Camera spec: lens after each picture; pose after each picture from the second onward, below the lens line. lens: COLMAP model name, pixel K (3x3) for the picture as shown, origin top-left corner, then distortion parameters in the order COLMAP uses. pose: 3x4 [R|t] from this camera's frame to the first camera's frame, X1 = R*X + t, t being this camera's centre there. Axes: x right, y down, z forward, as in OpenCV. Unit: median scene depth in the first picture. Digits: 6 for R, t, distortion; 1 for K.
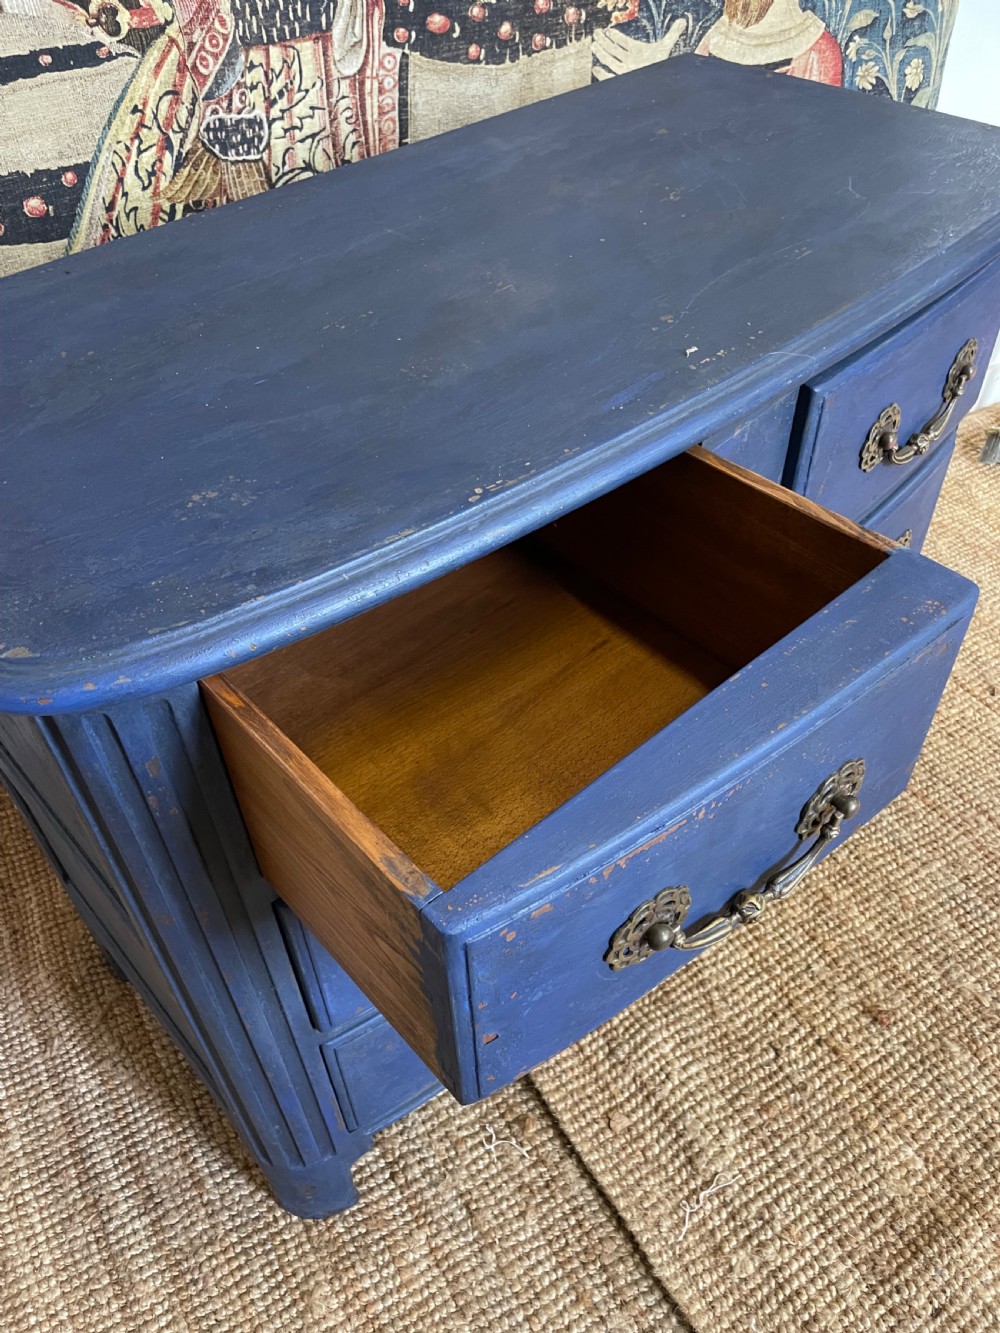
lens RADIAL K [[1024.3, 0, 487.7], [0, 1024.3, 679.2], [0, 0, 1]] dist [0.082028, -0.122993]
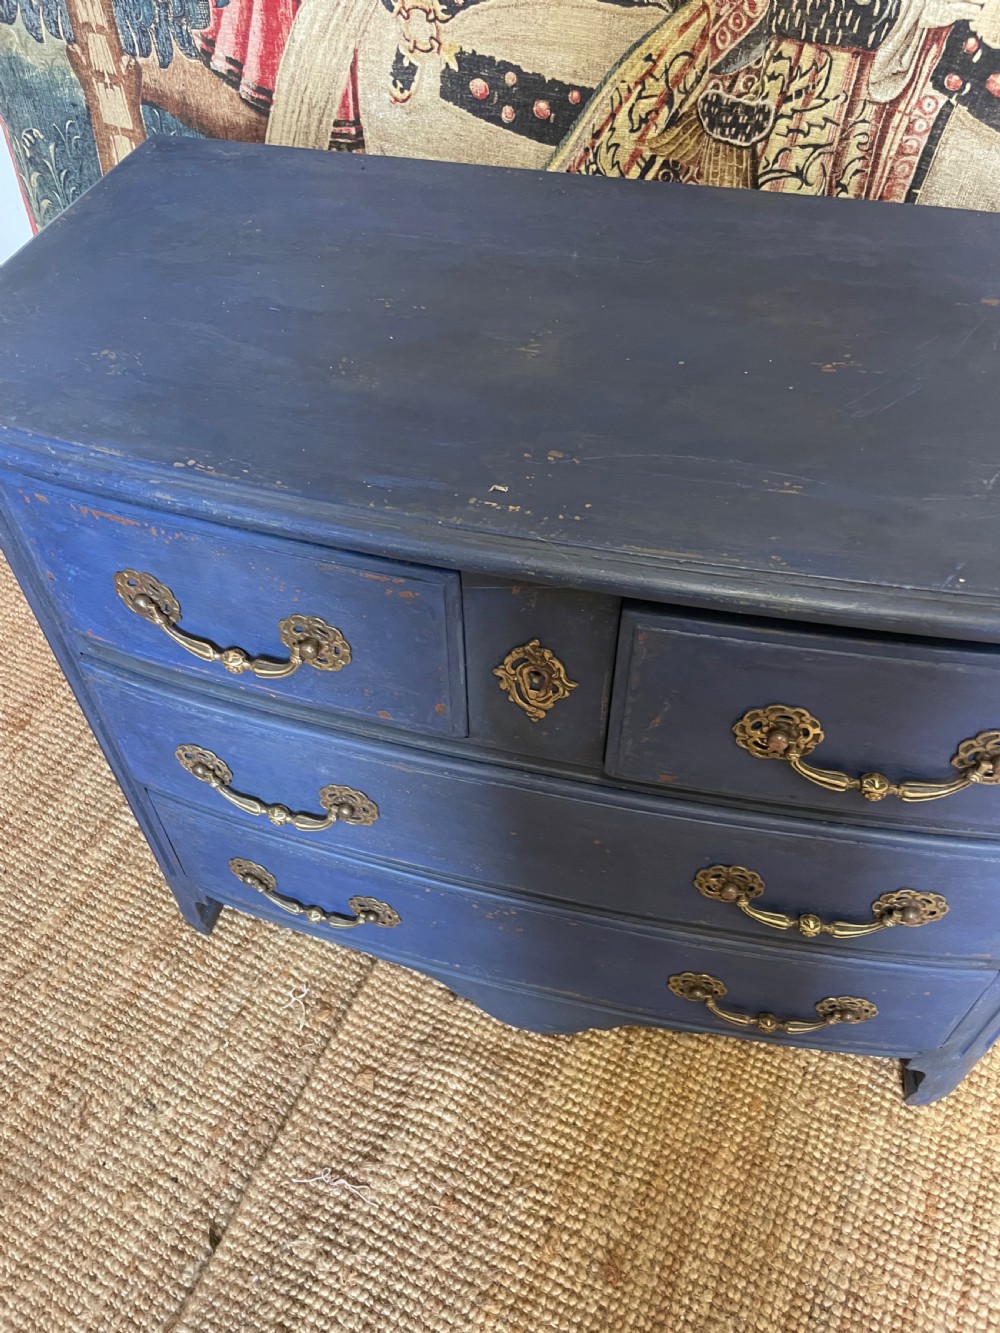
lens RADIAL K [[1024.3, 0, 489.3], [0, 1024.3, 668.2], [0, 0, 1]] dist [0.082028, -0.122993]
pose [[0.561255, 0.639243, -0.525701, 0.484581], [-0.587213, 0.755177, 0.291356, -0.280862], [0.583245, 0.145174, 0.799219, 0.153698]]
